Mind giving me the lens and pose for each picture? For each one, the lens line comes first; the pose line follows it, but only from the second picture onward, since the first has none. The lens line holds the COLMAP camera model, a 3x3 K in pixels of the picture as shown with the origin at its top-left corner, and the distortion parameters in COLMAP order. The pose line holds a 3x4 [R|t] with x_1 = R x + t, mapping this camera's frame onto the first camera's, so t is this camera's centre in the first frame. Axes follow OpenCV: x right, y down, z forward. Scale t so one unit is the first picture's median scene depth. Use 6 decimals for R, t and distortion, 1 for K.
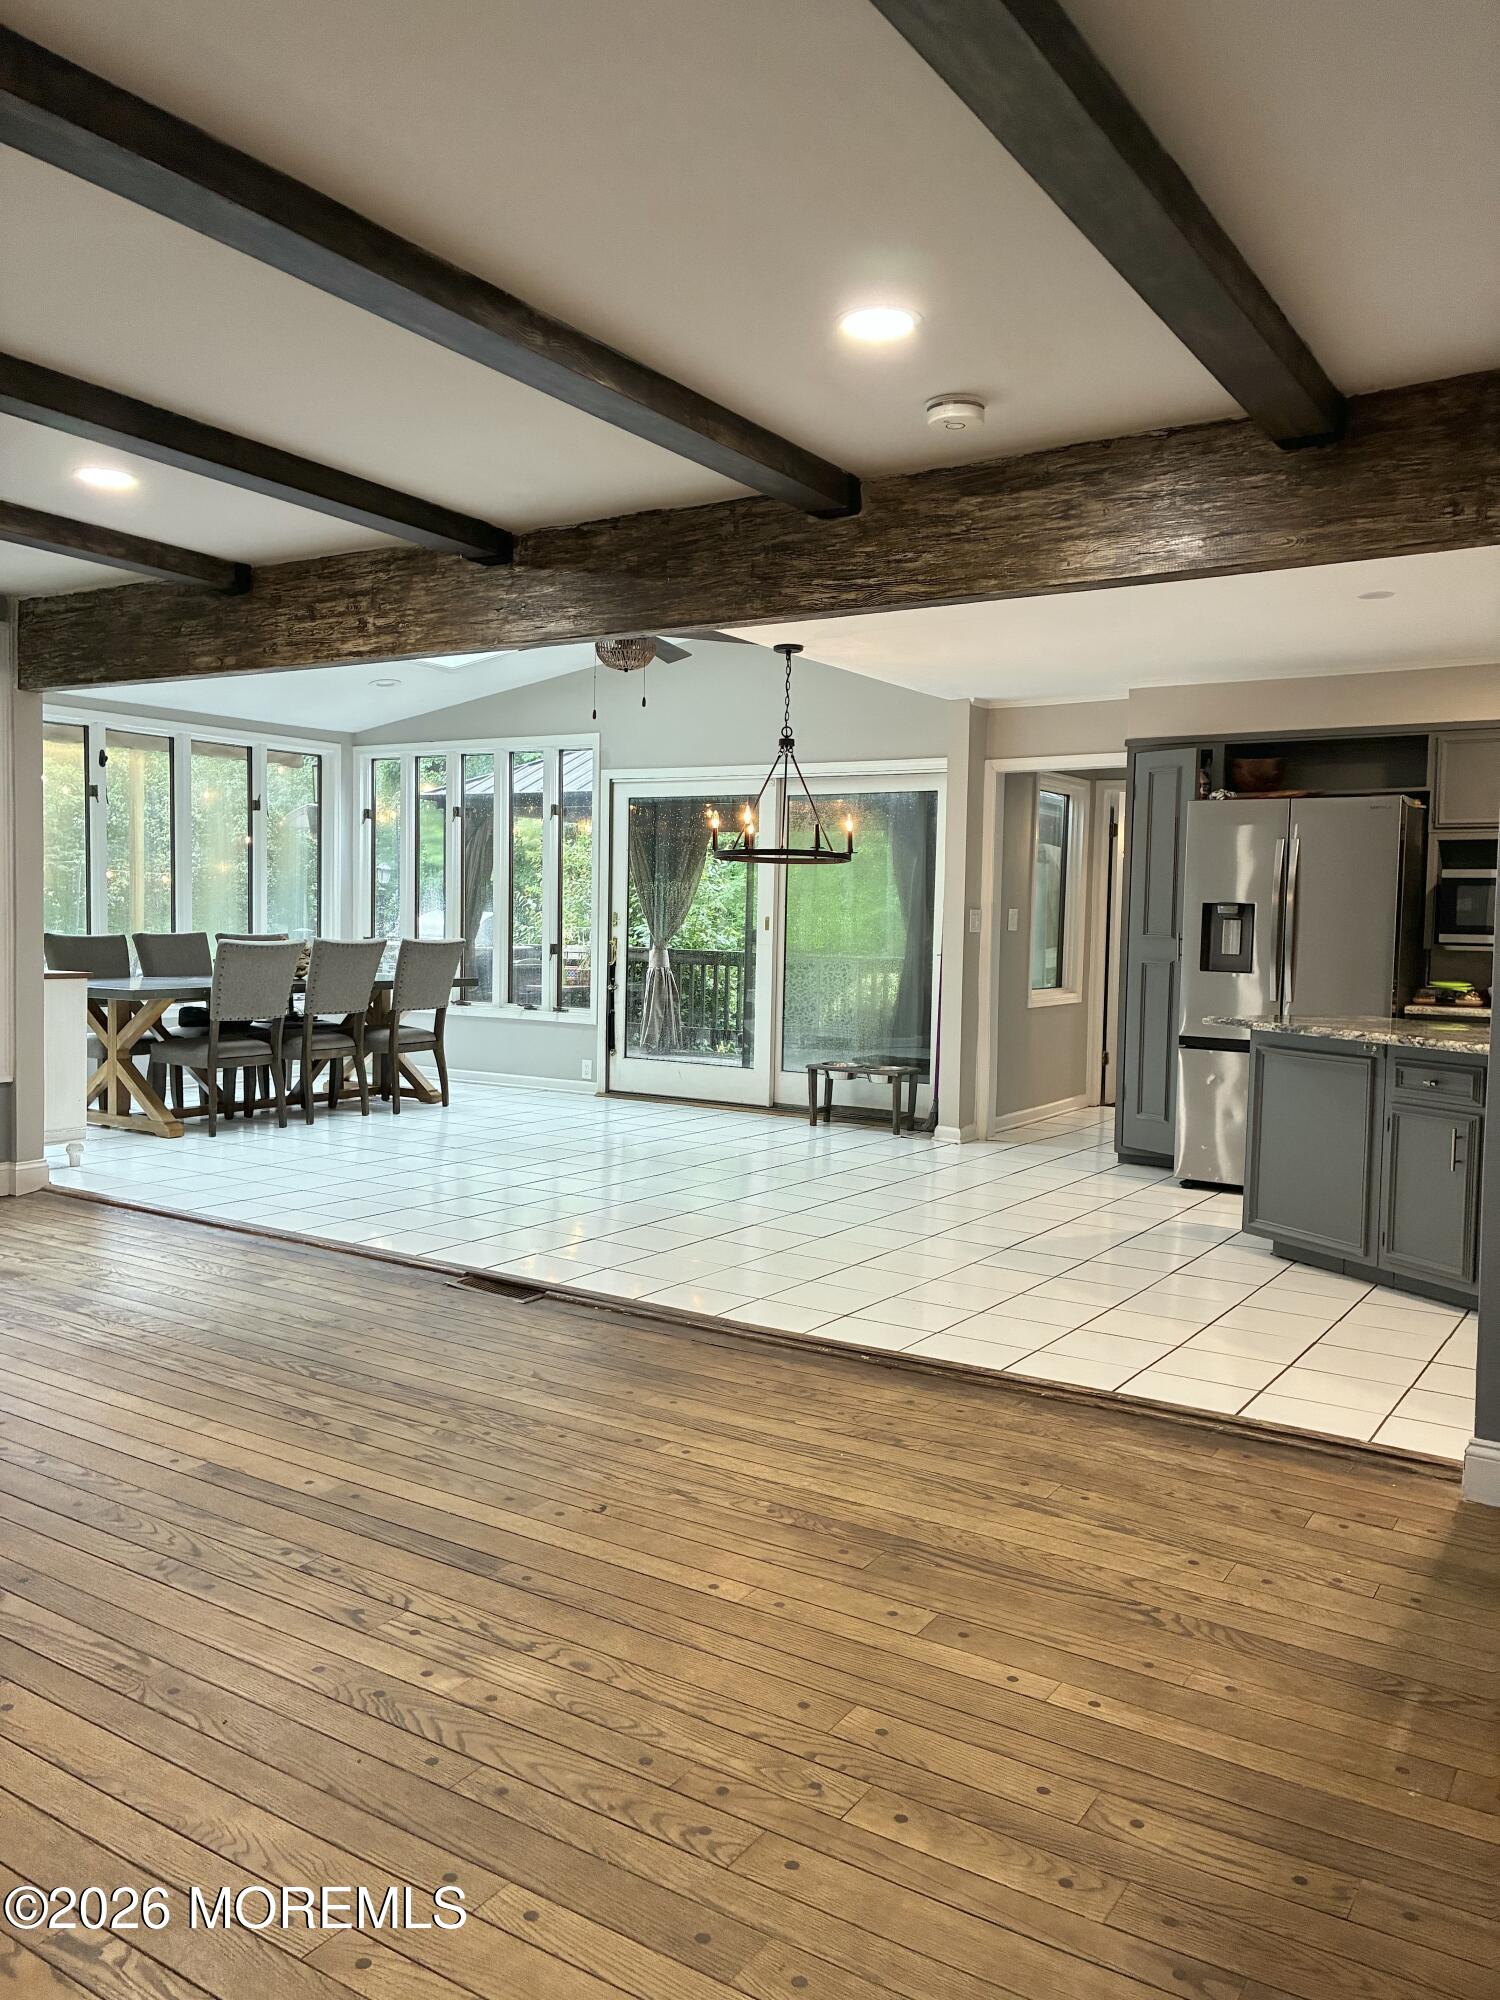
lens RADIAL K [[1504.7, 0, 750.0], [0, 1504.7, 1000.0], [0, 0, 1]] dist [0.005758, 0.000016]
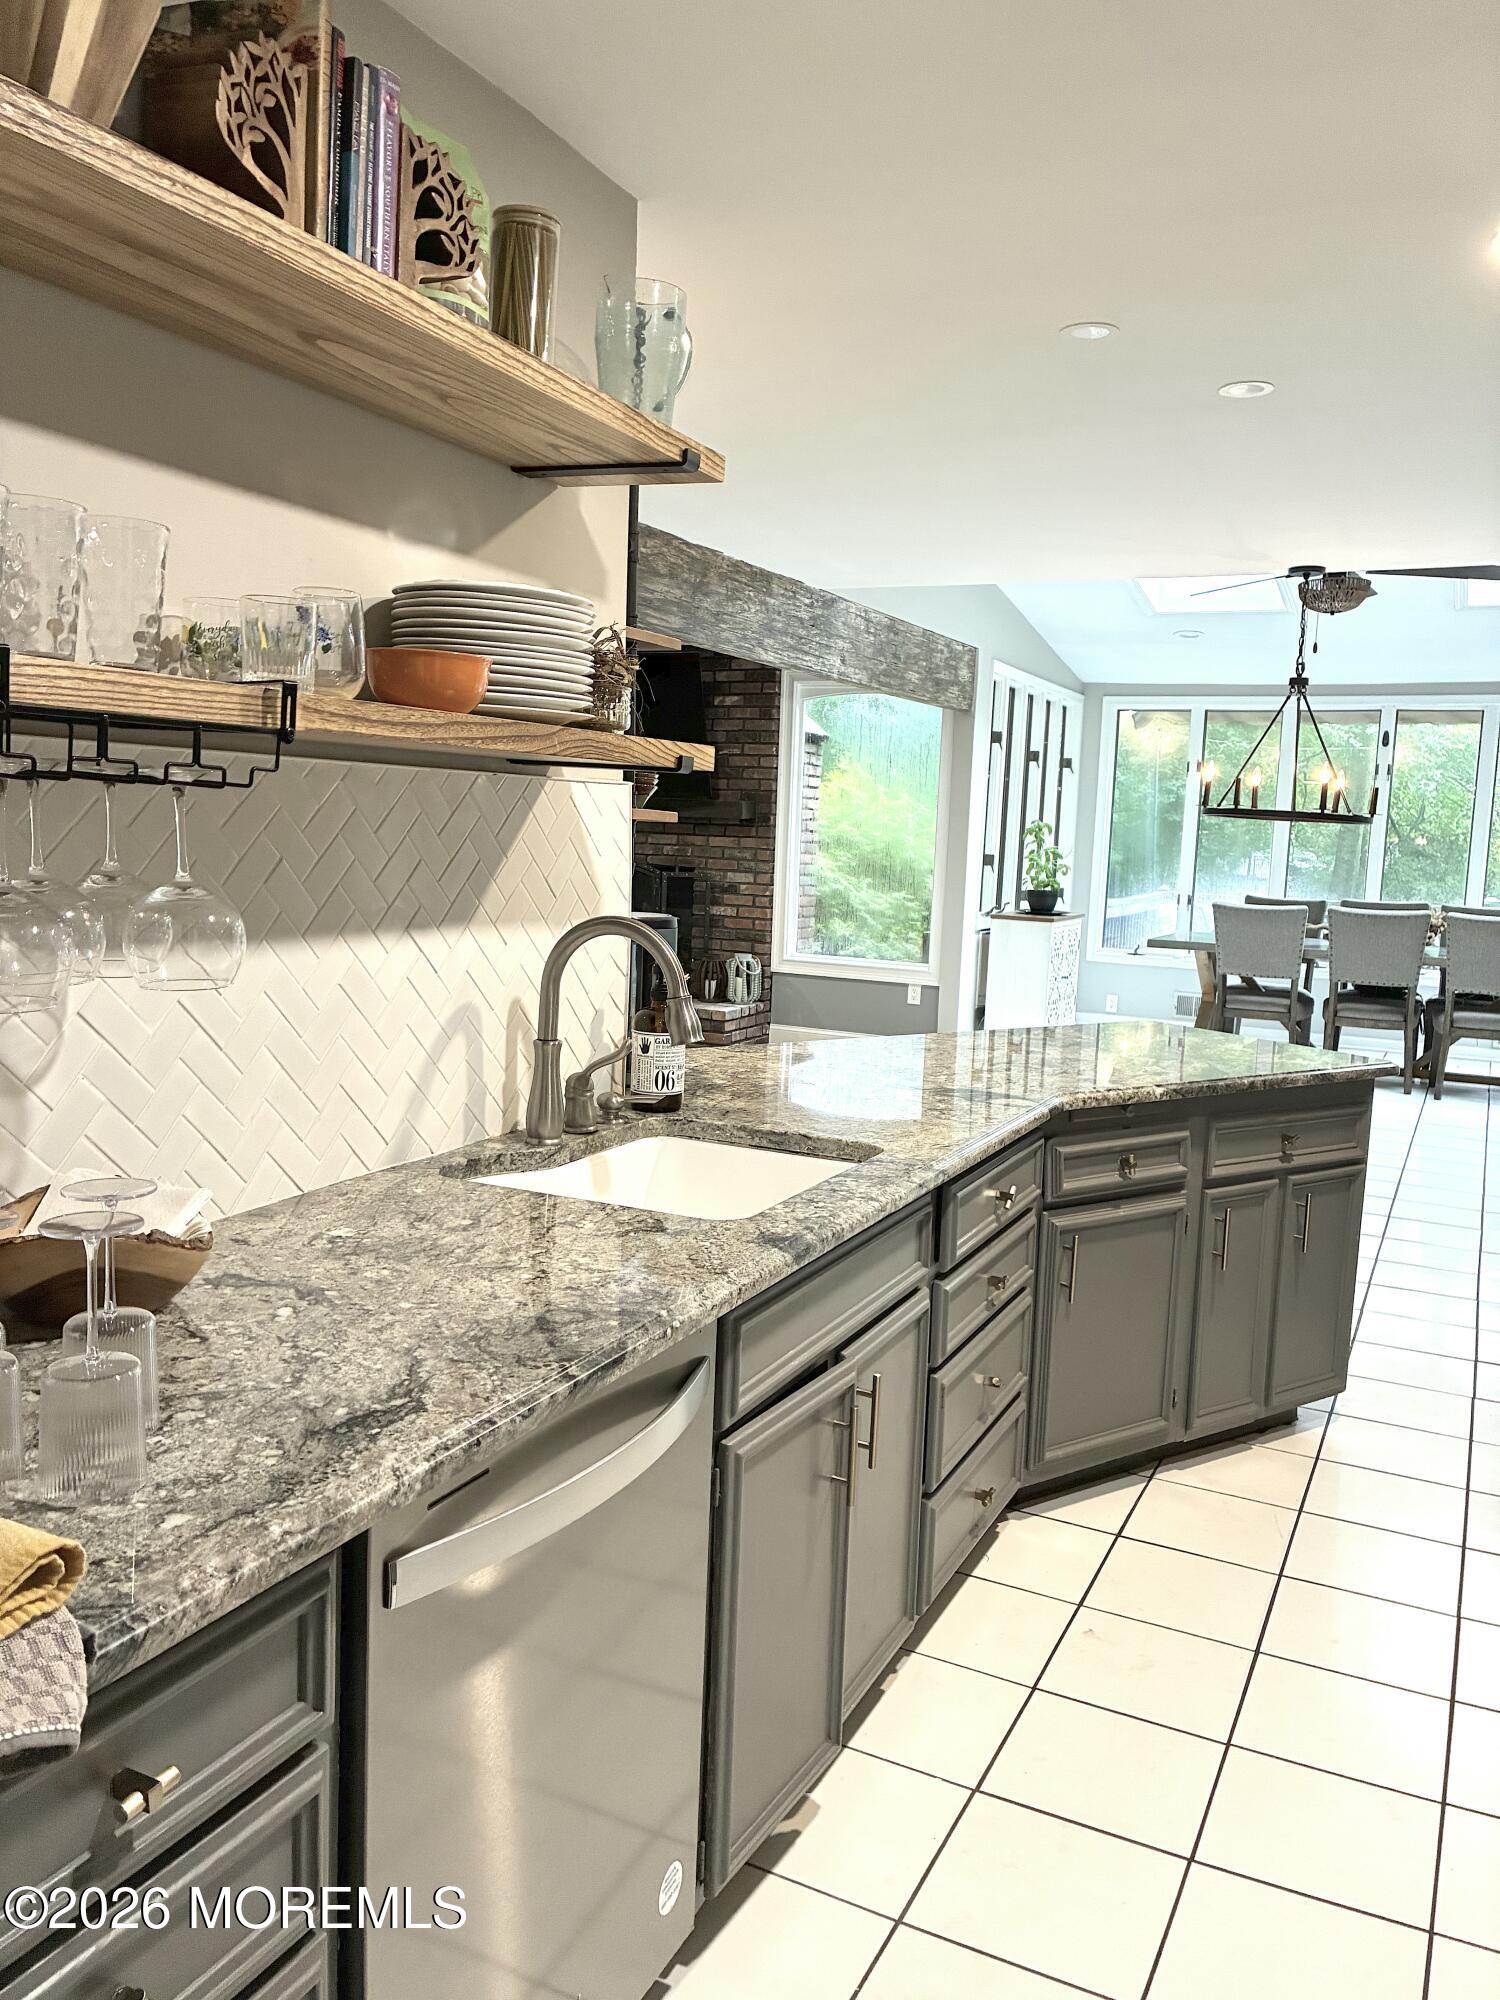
lens RADIAL K [[1504.7, 0, 750.0], [0, 1504.7, 1000.0], [0, 0, 1]] dist [0.005758, 0.000016]
pose [[0.116931, 0.097959, -0.988297, 0.840744], [-0.087874, 0.992241, 0.087953, -0.040459], [0.989245, 0.076561, 0.124632, 0.595644]]
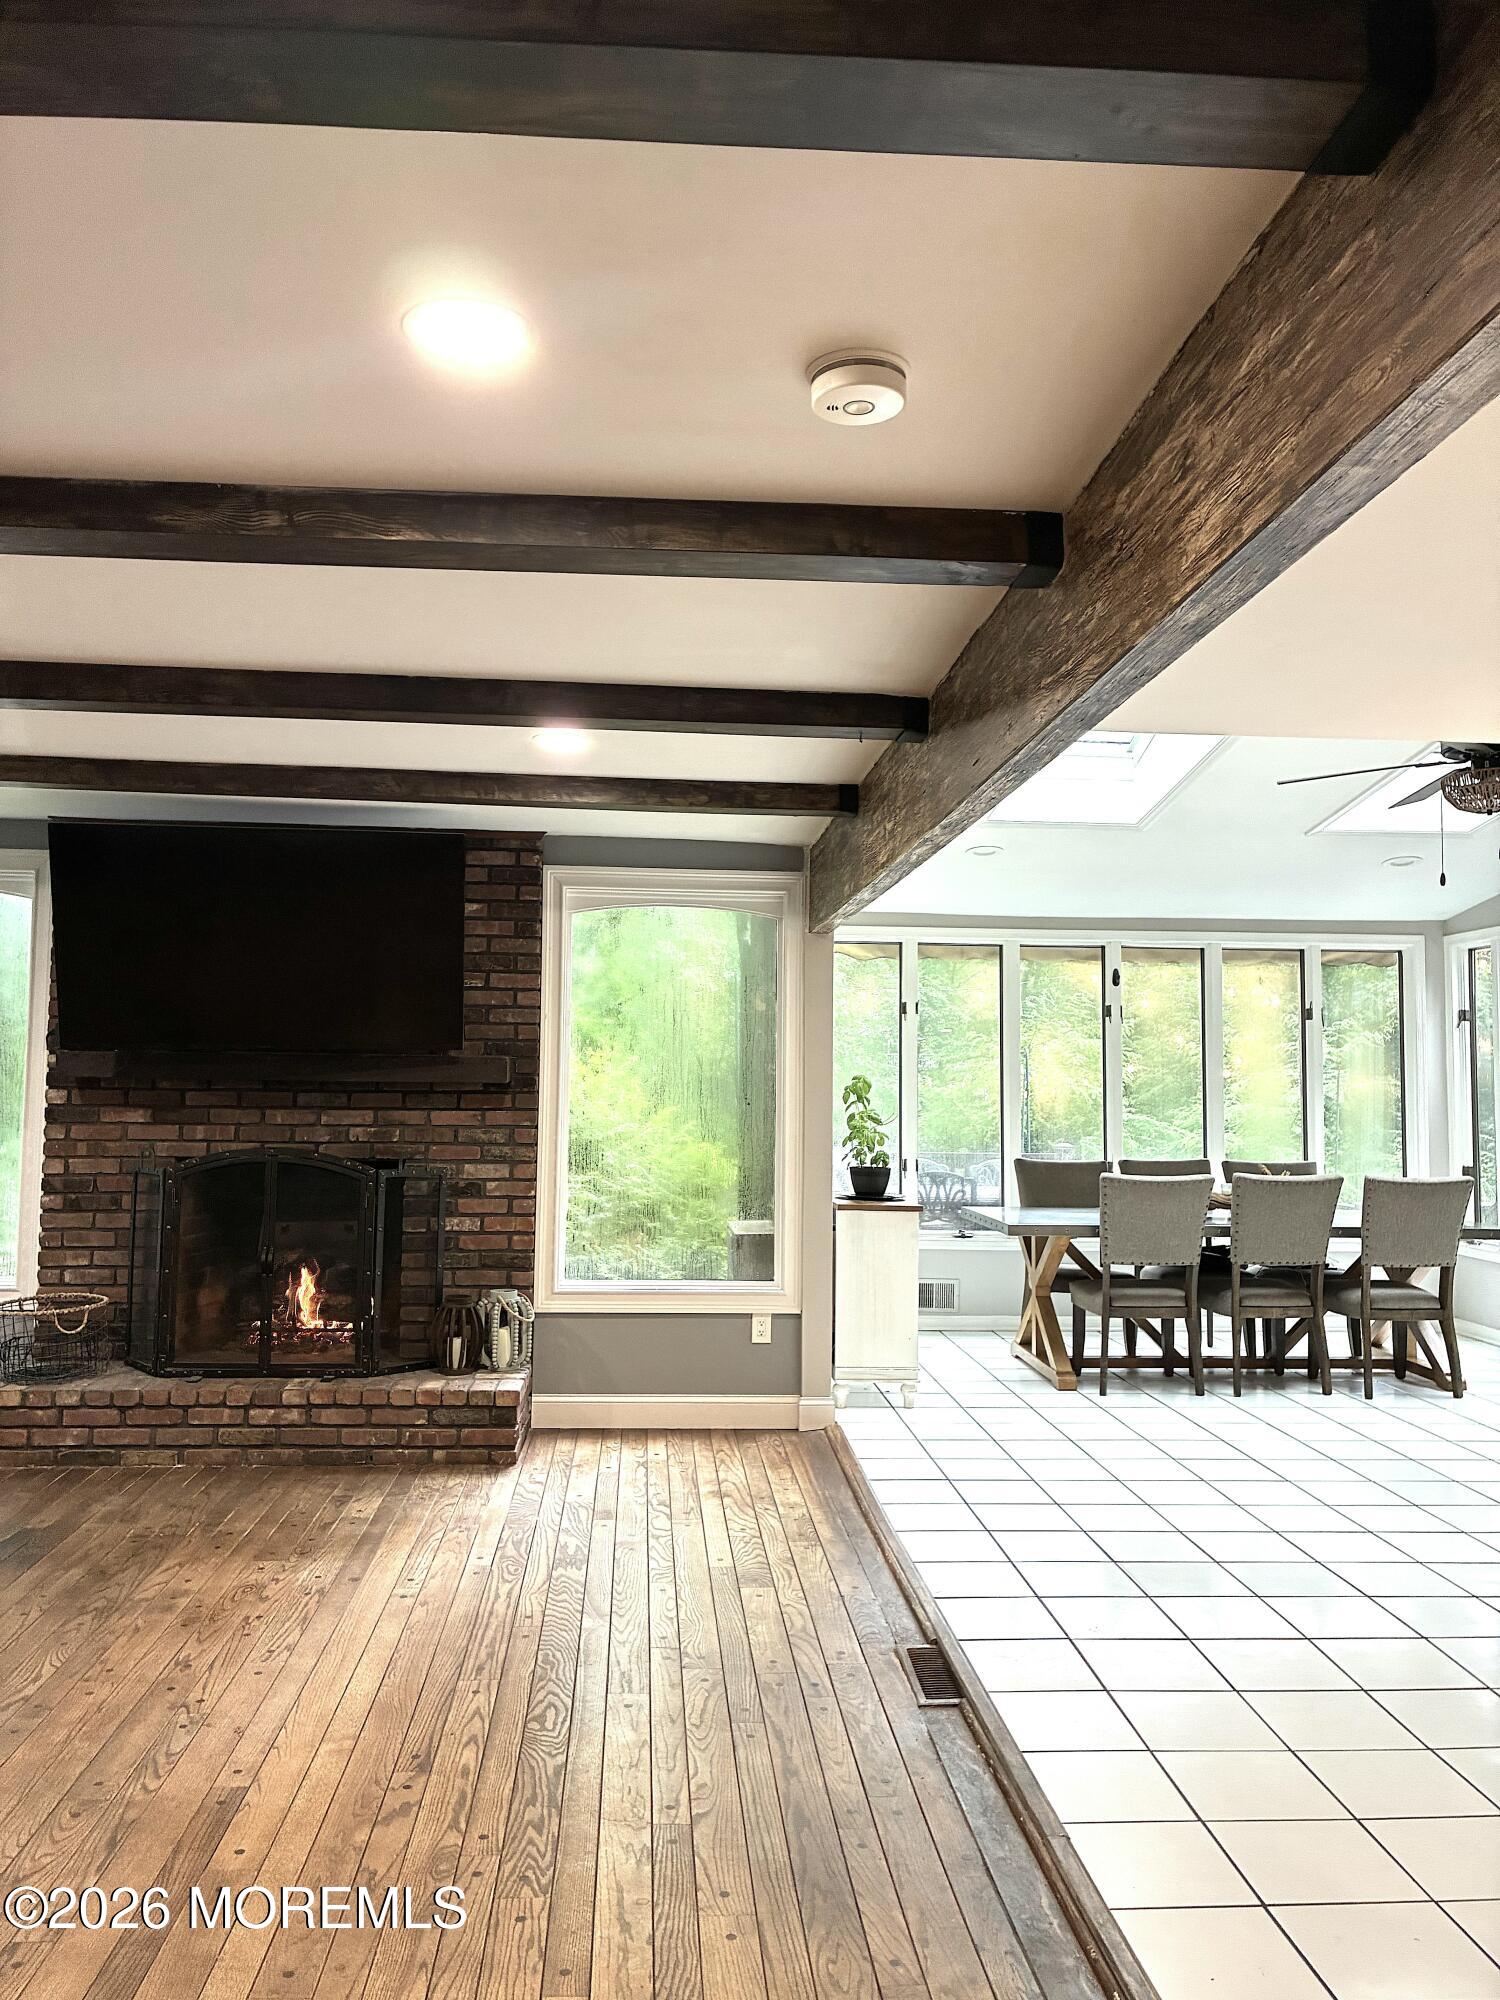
lens RADIAL K [[1502.1, 0, 742.8], [0, 1502.1, 974.9], [0, 0, 1]] dist [0.090694, -0.116074]
pose [[0.594580, -0.074801, -0.800550, 0.306363], [-0.044797, 0.991035, -0.125871, -0.039690], [0.802788, 0.110702, 0.585898, 0.330138]]
